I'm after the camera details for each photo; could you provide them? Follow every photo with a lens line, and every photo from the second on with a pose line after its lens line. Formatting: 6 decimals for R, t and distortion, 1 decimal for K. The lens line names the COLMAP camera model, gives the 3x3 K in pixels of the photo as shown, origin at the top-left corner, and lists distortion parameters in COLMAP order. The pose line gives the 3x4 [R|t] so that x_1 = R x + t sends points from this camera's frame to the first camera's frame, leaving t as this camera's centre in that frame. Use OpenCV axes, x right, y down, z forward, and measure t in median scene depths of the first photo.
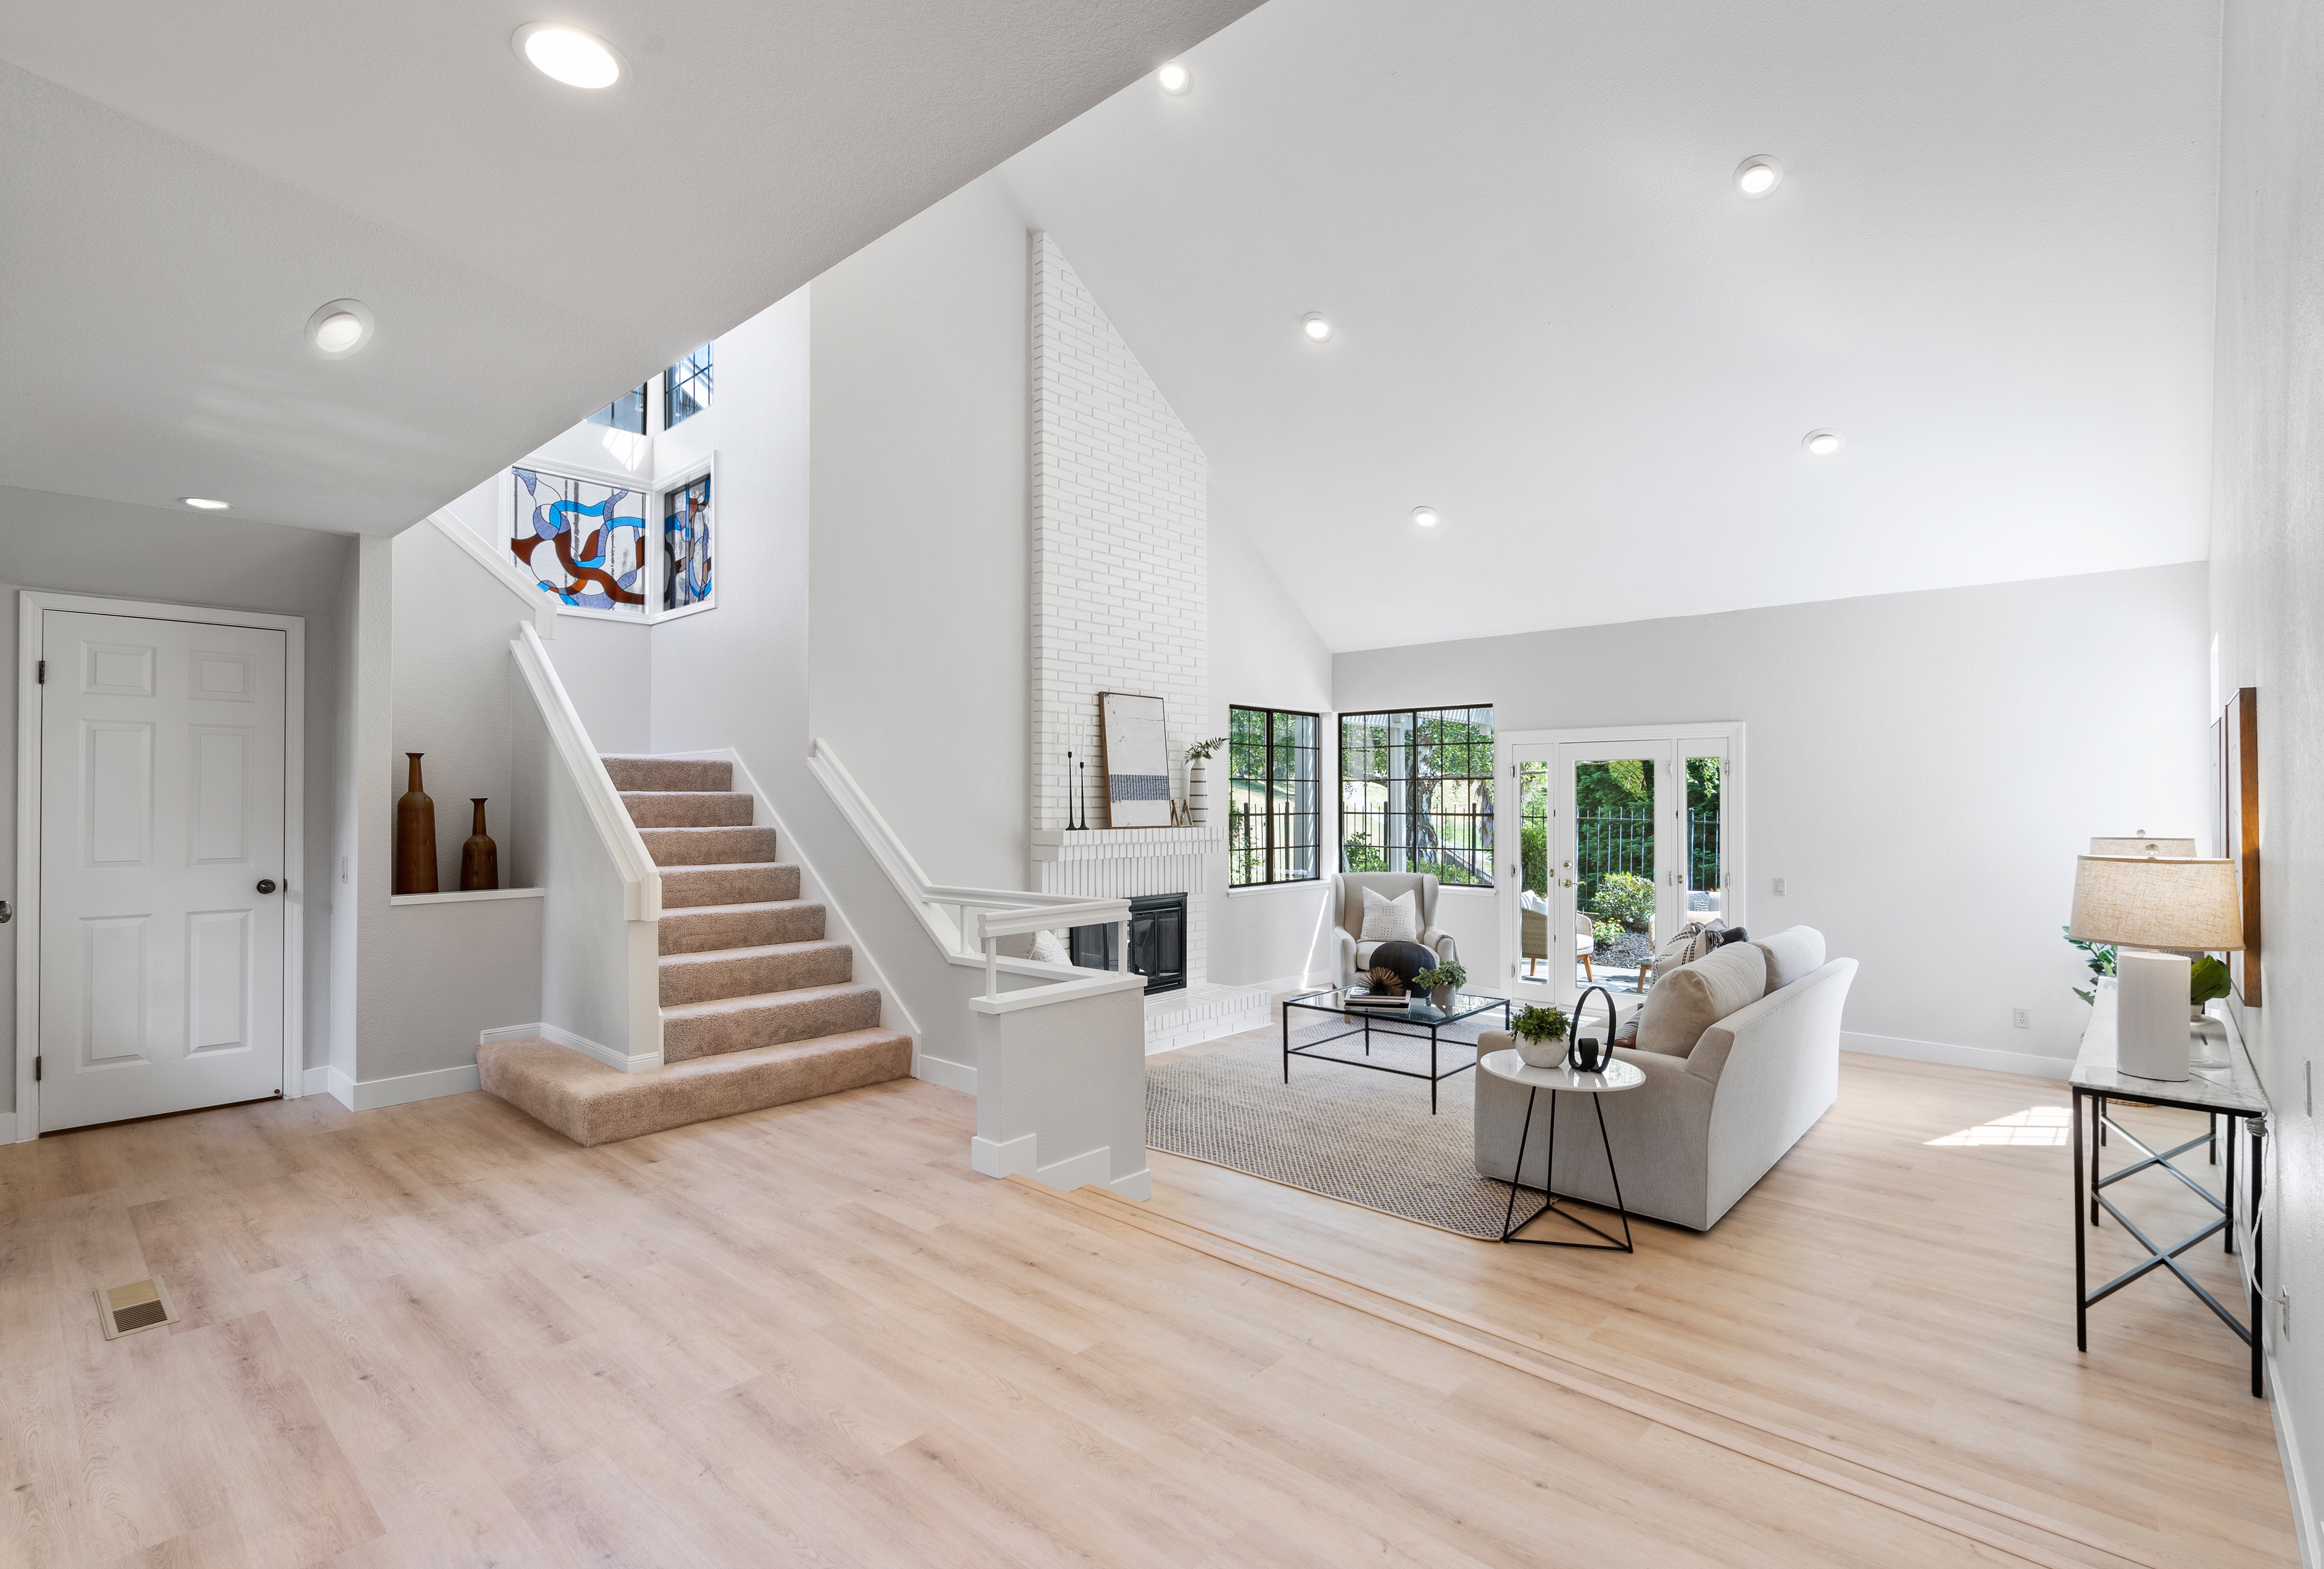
lens RADIAL K [[1060.4, 0, 1107.3], [0, 1060.4, 797.8], [0, 0, 1]] dist [-0.003312, 0.003091]
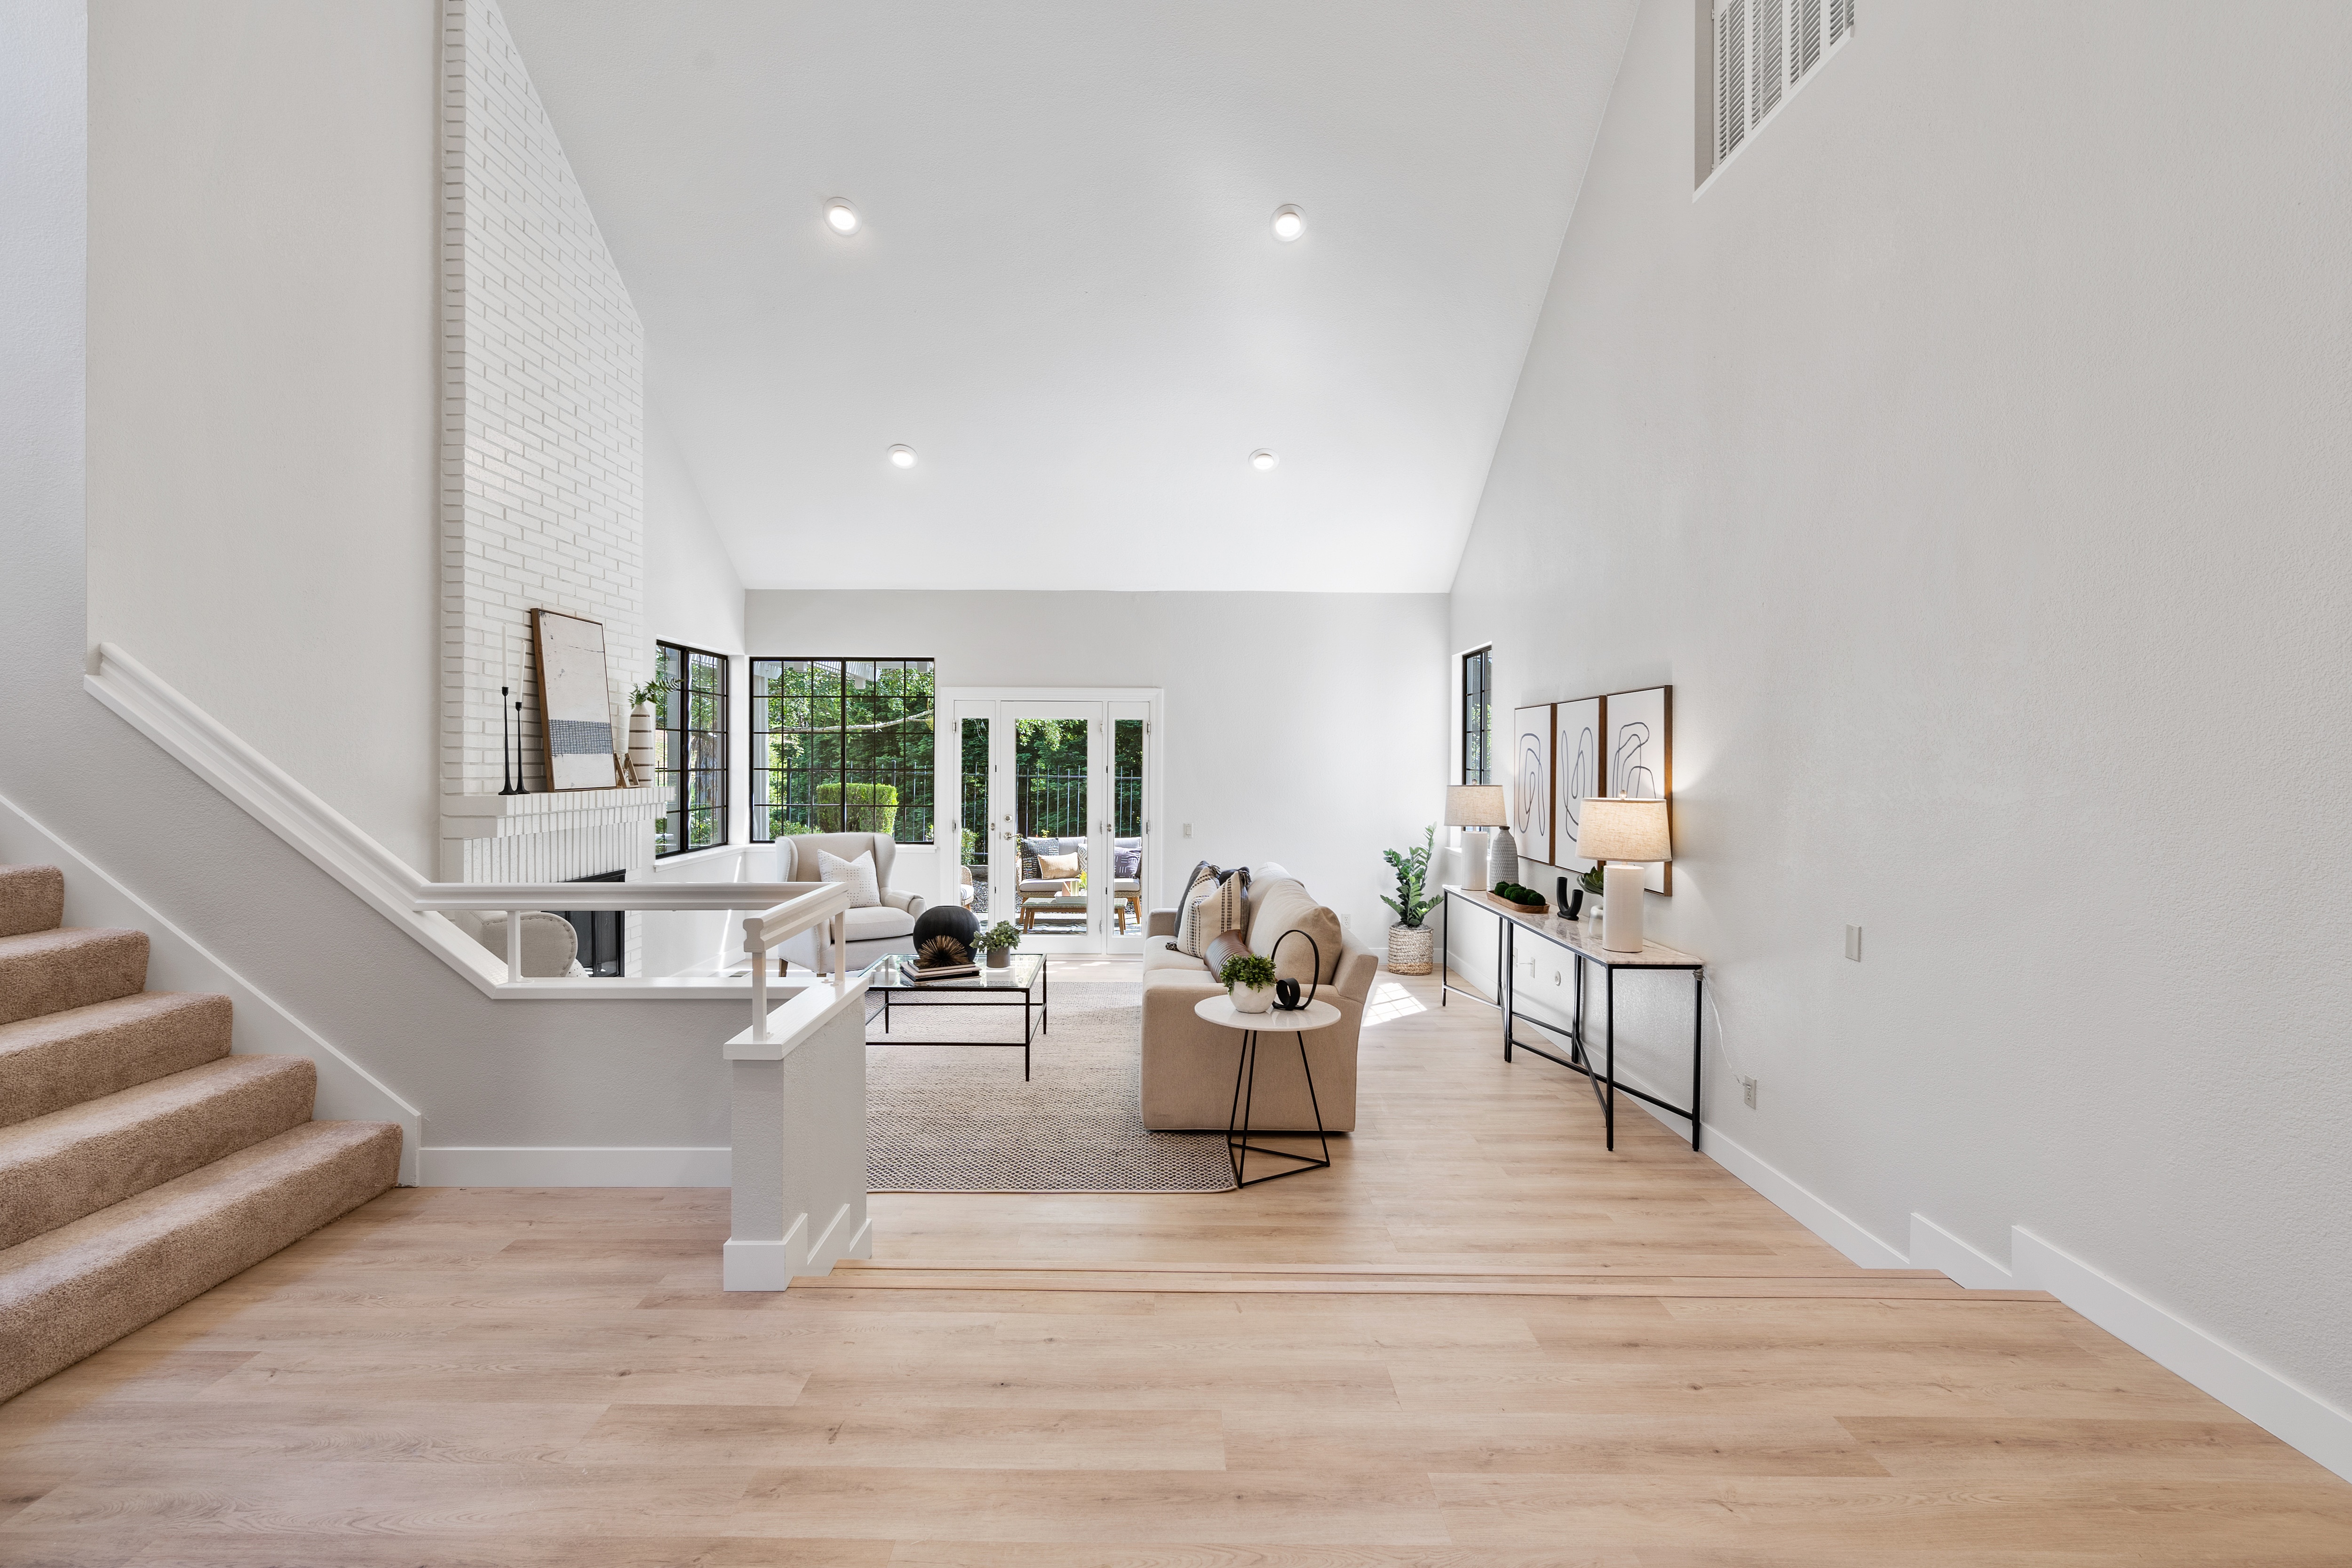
lens RADIAL K [[1073.1, 0, 1137.3], [0, 1073.1, 763.9], [0, 0, 1]] dist [-0.003312, 0.003091]
pose [[0.733936, -0.001041, 0.679218, -0.270579], [-0.006255, 0.999946, 0.008291, 0.000780], [-0.679190, -0.010334, 0.733890, 0.209011]]
